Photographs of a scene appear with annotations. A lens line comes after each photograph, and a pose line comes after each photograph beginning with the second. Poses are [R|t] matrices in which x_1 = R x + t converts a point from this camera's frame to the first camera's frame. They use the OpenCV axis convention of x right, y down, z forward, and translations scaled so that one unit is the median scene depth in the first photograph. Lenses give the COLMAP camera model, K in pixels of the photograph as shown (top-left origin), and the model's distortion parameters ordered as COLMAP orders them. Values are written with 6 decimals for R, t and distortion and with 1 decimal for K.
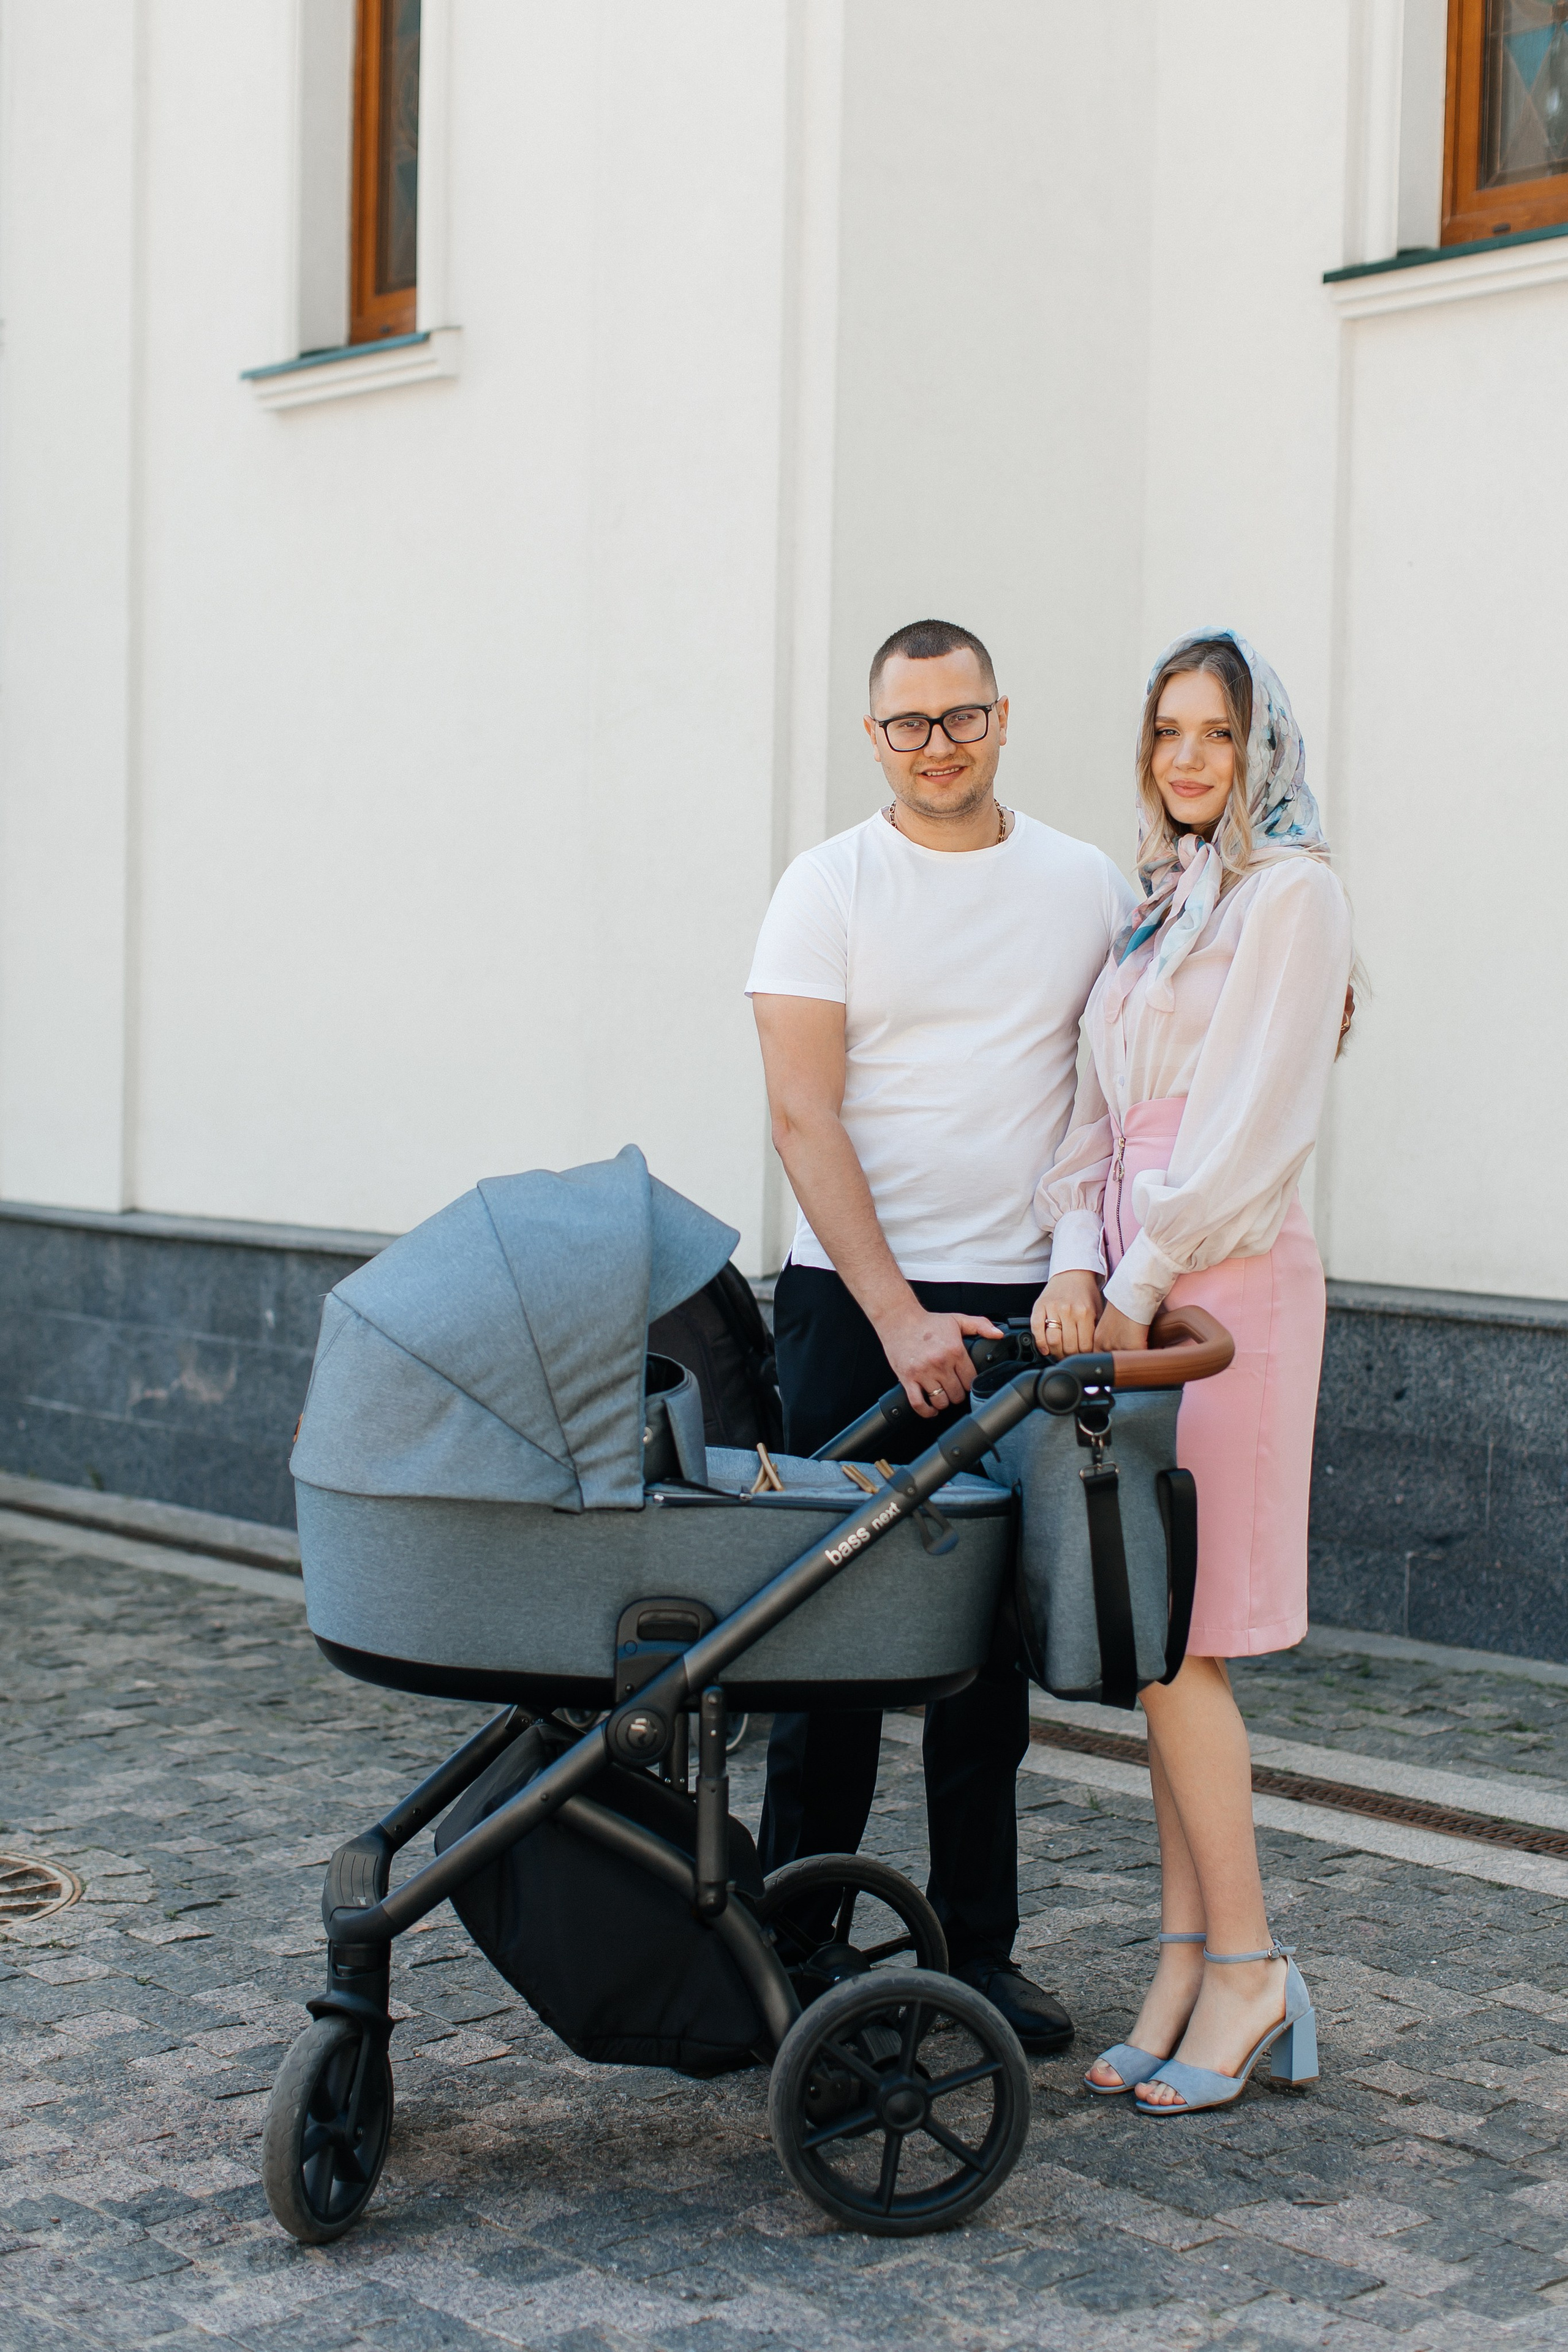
lens RADIAL K [[3435.8, 0, 784.0], [0, 3435.8, 1176.0], [0, 0, 1]] dist [0.011145, -0.077881]
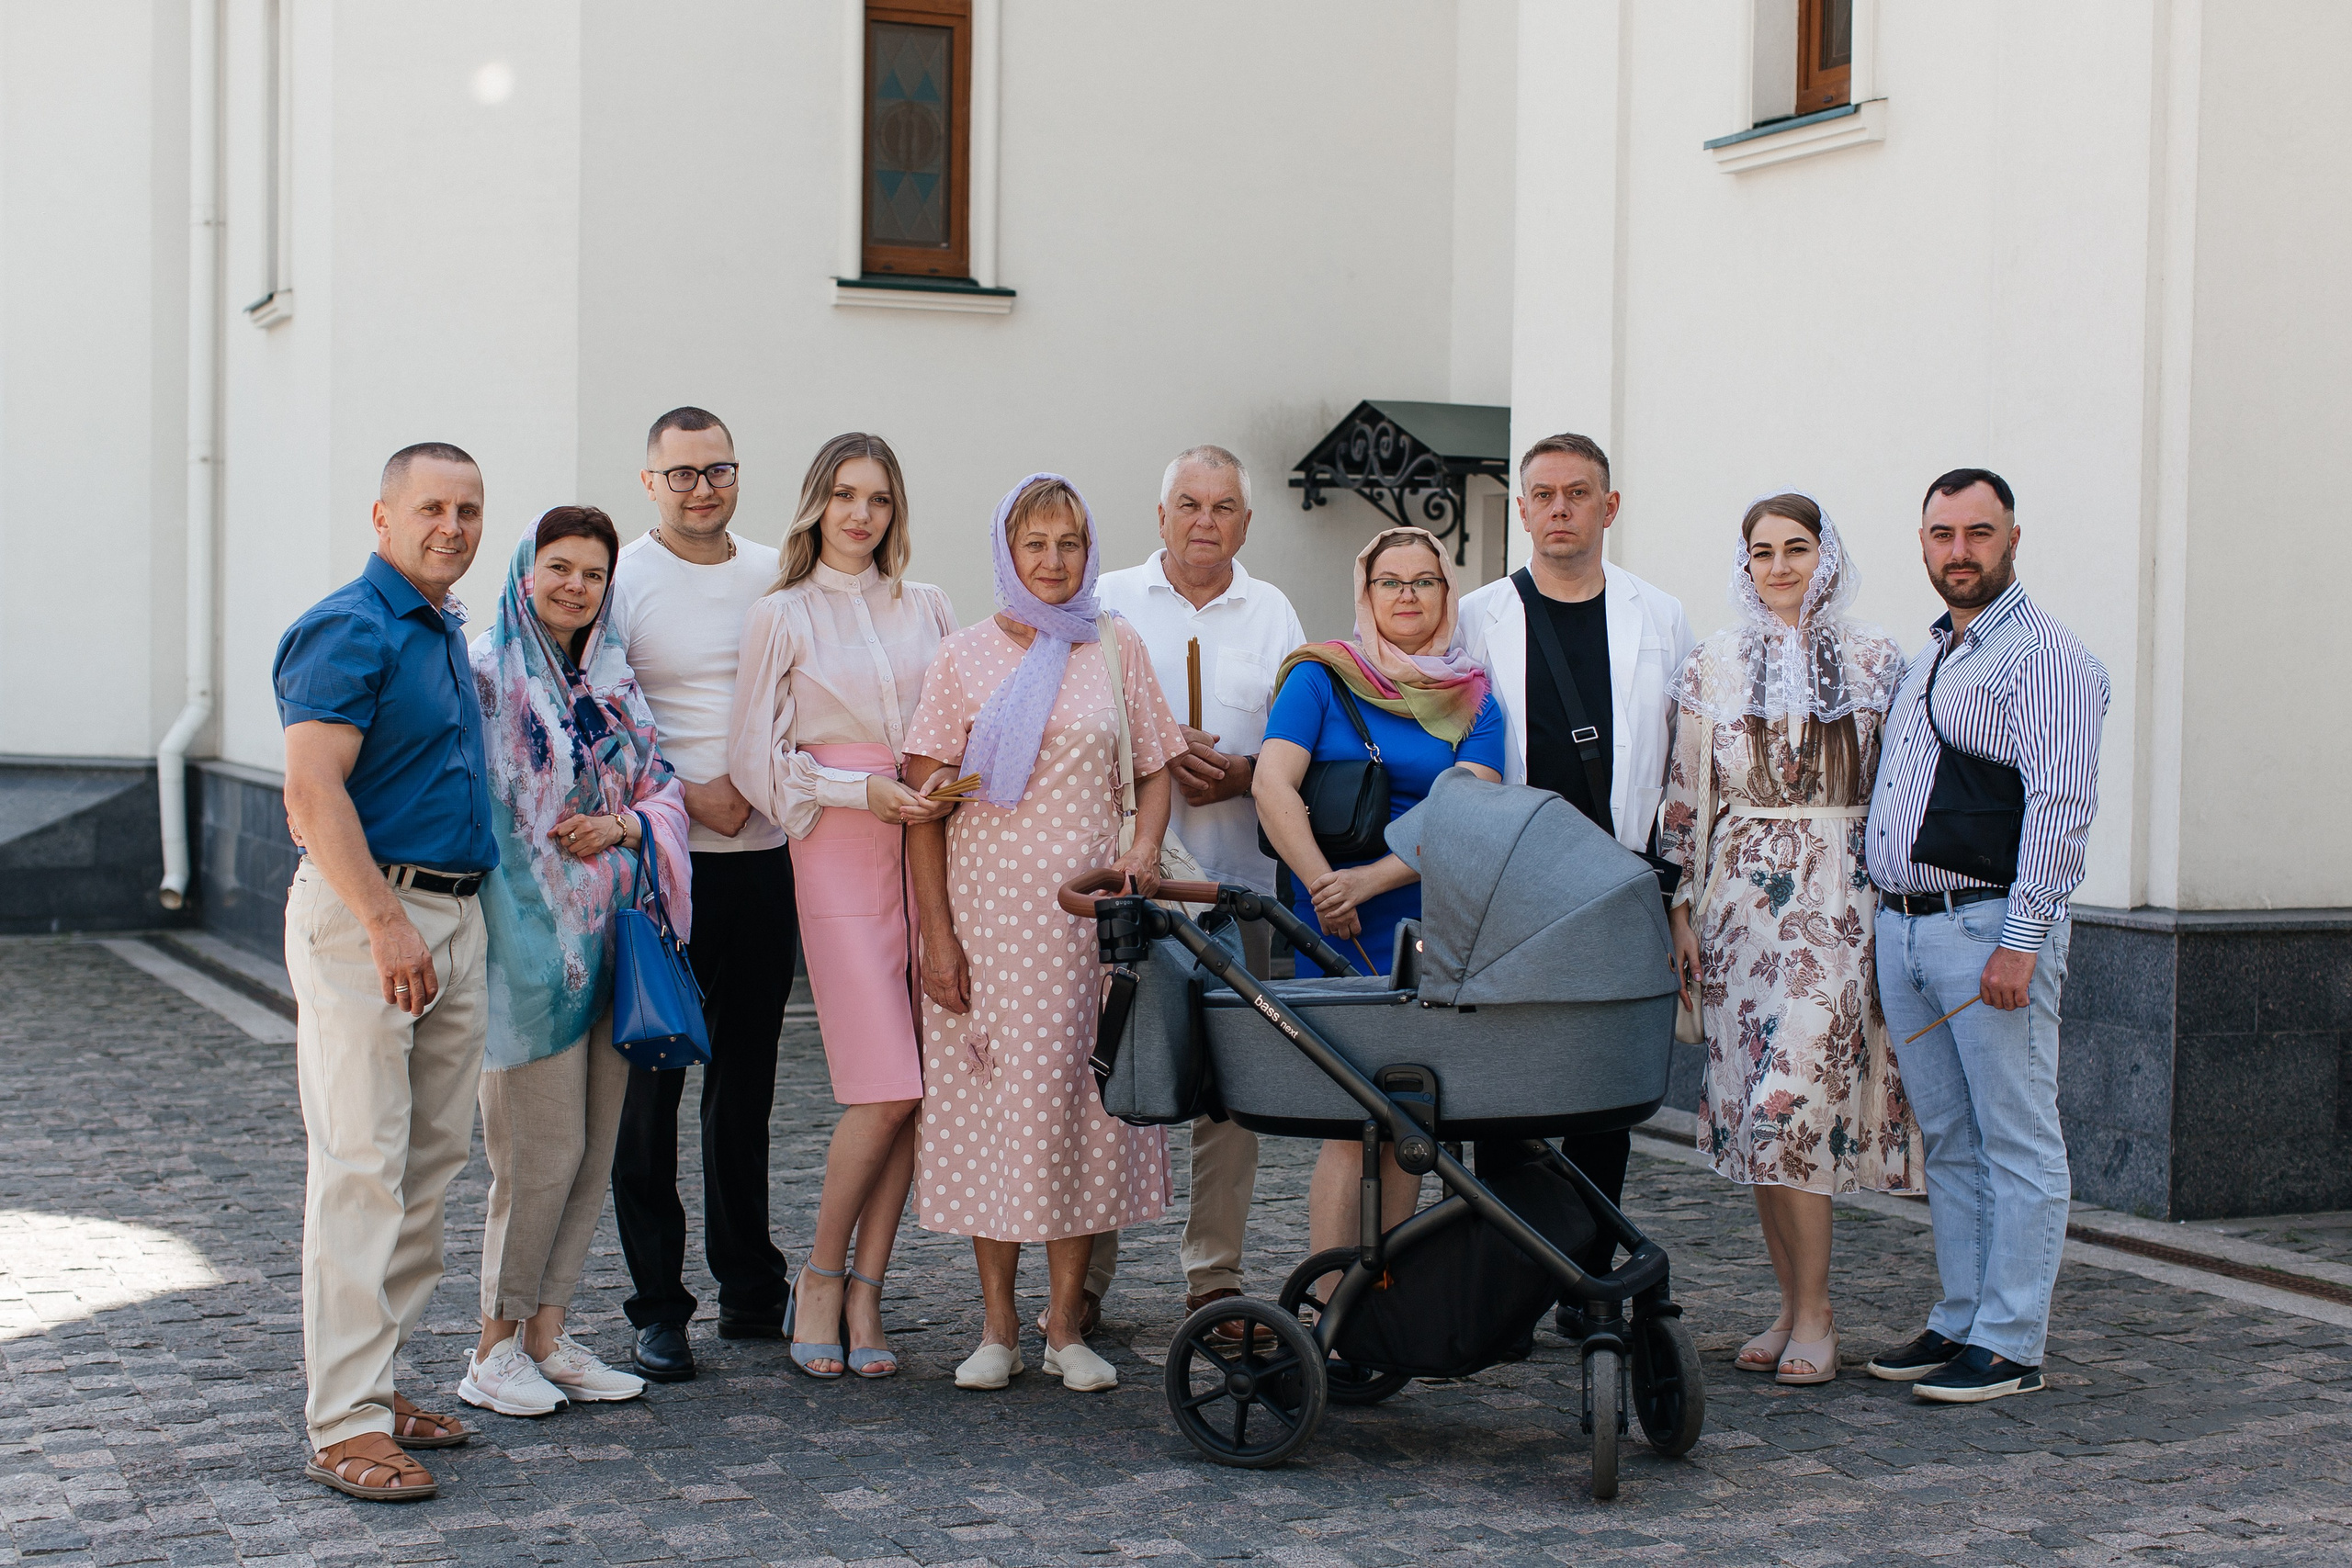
lens RADIAL K [[3435.5, 0, 1176.0], [0, 3435.5, 784.0], [0, 0, 1]] dist [0.011145, -0.077881]
pose [[0.943972, 0.003153, -0.330009, 0.073069], [-0.008951, 0.999831, -0.016052, 0.008939], [0.329903, 0.018106, 0.943841, -0.205978]]
